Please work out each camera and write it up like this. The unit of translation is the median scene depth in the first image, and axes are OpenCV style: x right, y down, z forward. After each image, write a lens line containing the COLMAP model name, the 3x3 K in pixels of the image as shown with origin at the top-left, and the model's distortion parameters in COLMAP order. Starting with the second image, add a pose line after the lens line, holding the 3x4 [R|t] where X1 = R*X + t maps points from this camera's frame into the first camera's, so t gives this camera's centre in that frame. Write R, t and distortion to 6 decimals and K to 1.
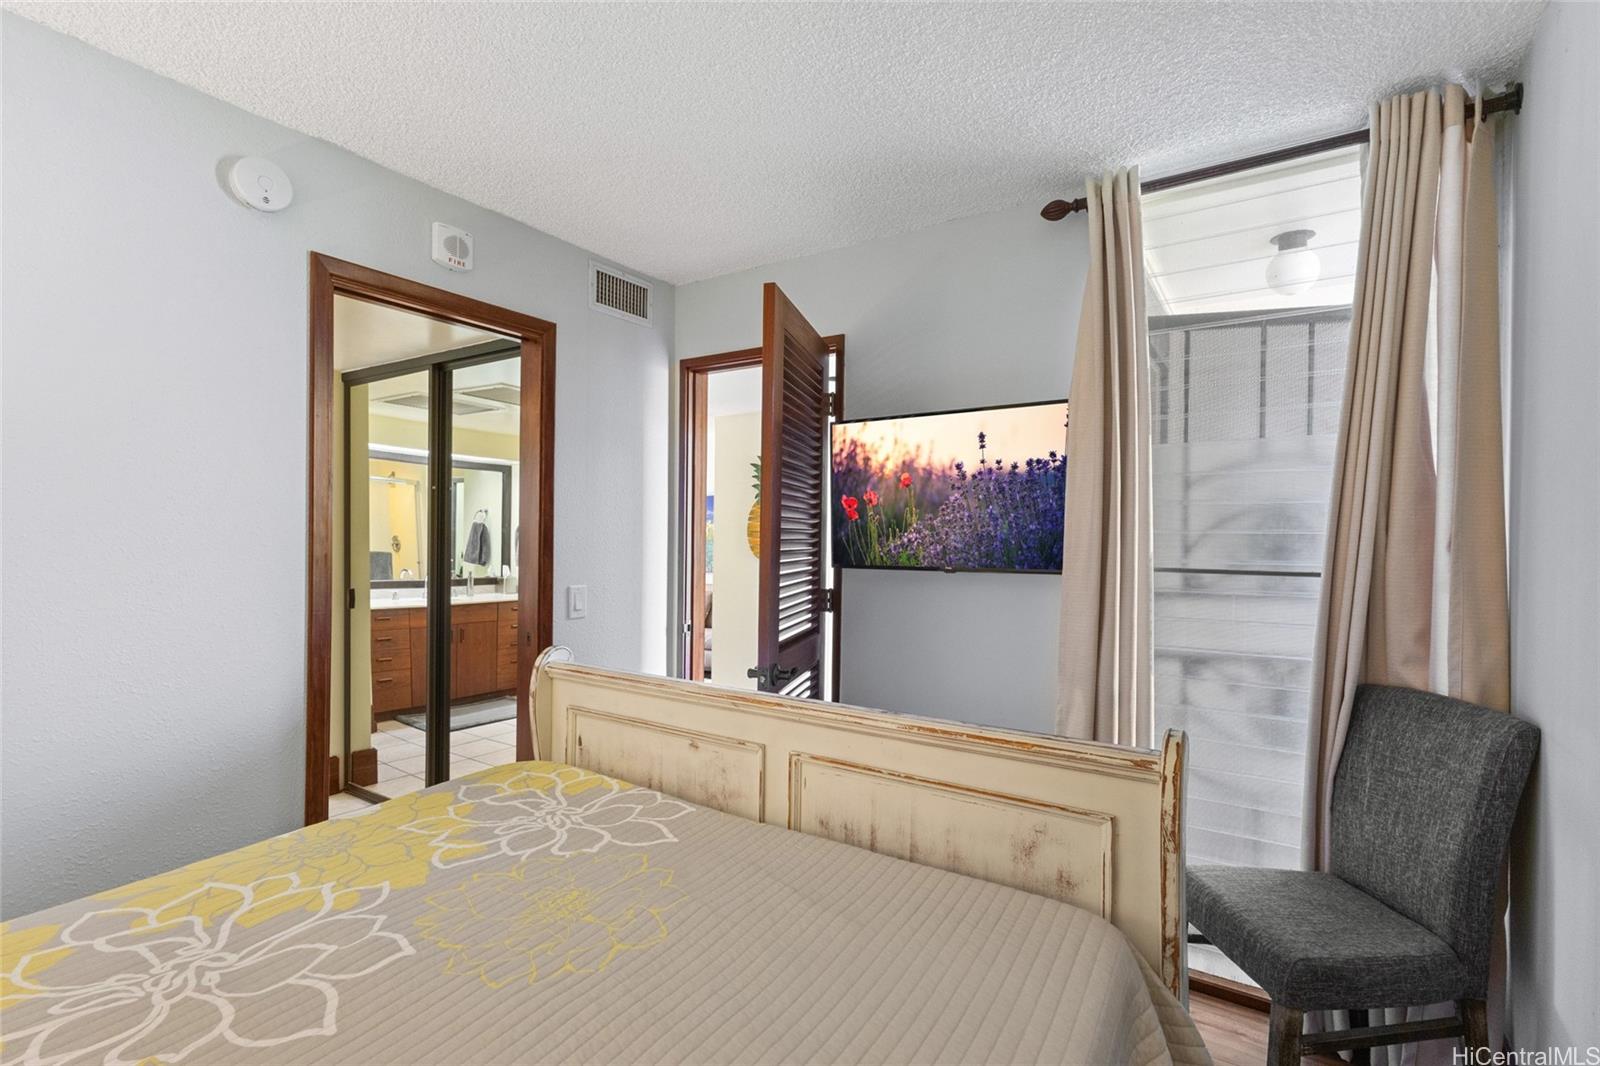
lens RADIAL K [[738.4, 0, 787.4], [0, 738.4, 538.6], [0, 0, 1]] dist [-0.004105, -0.000851]
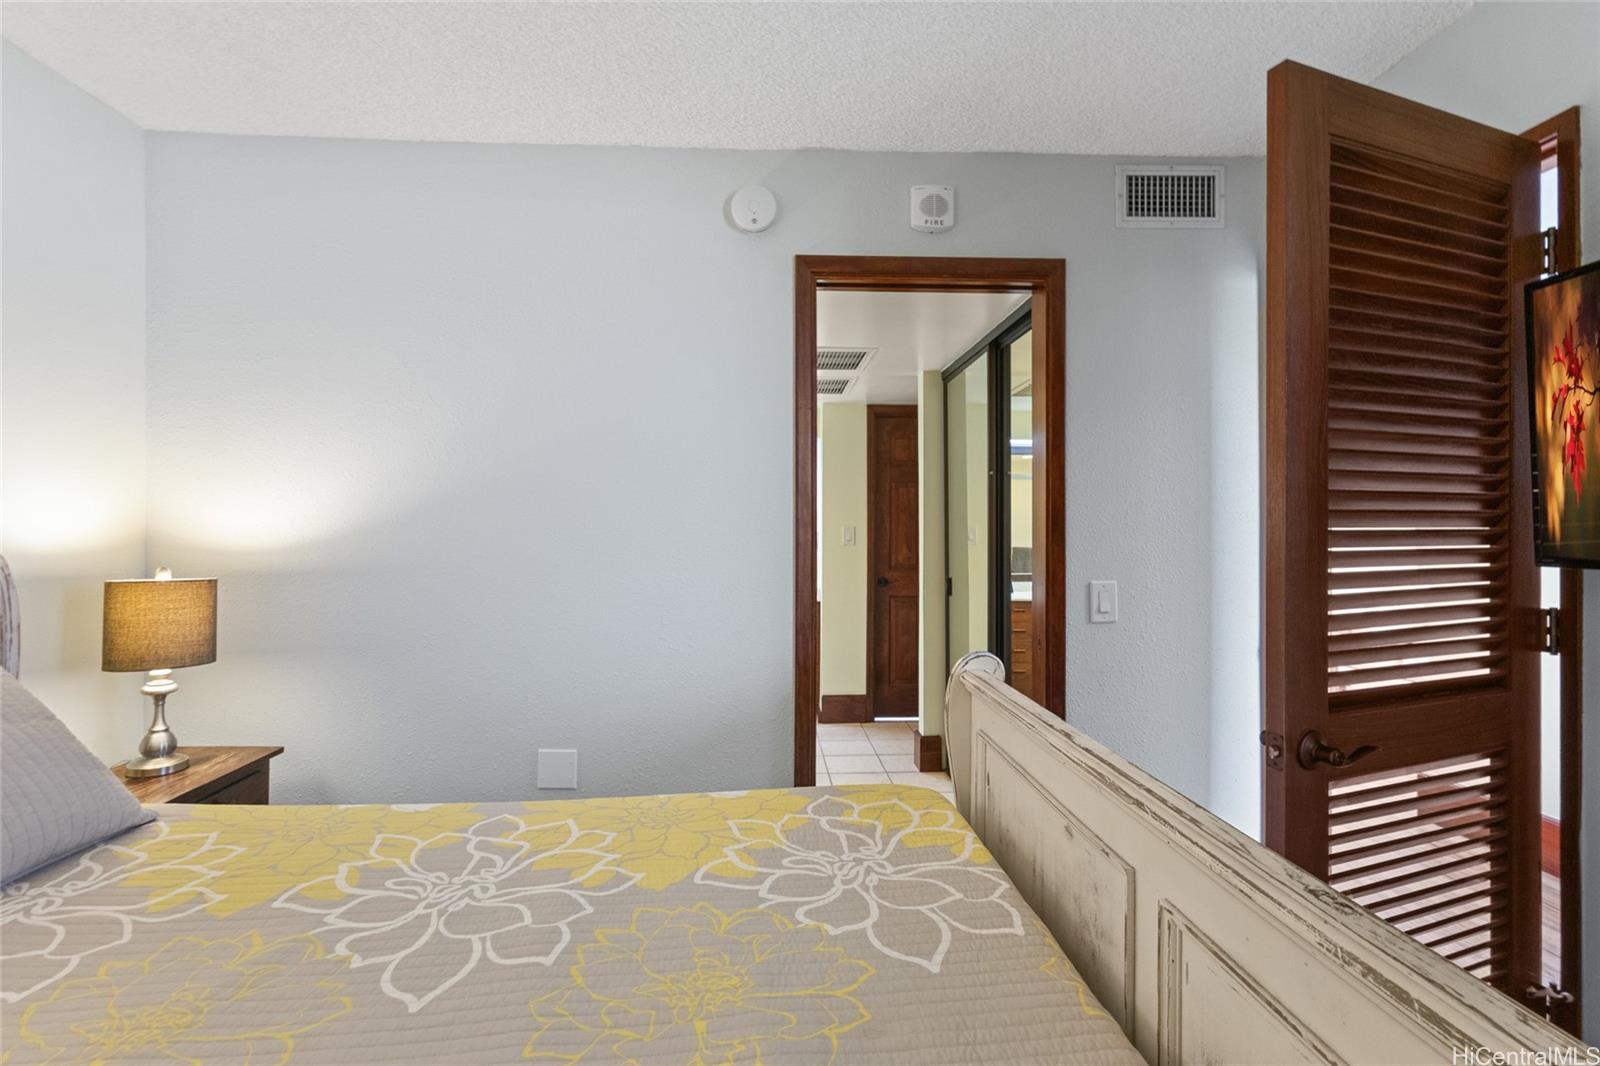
lens RADIAL K [[738.4, 0, 803.7], [0, 738.4, 530.7], [0, 0, 1]] dist [-0.004105, -0.000851]
pose [[0.597090, -0.012544, -0.802076, 0.201638], [0.005862, 0.999919, -0.011274, 0.020412], [0.802152, 0.002030, 0.597116, 0.346386]]
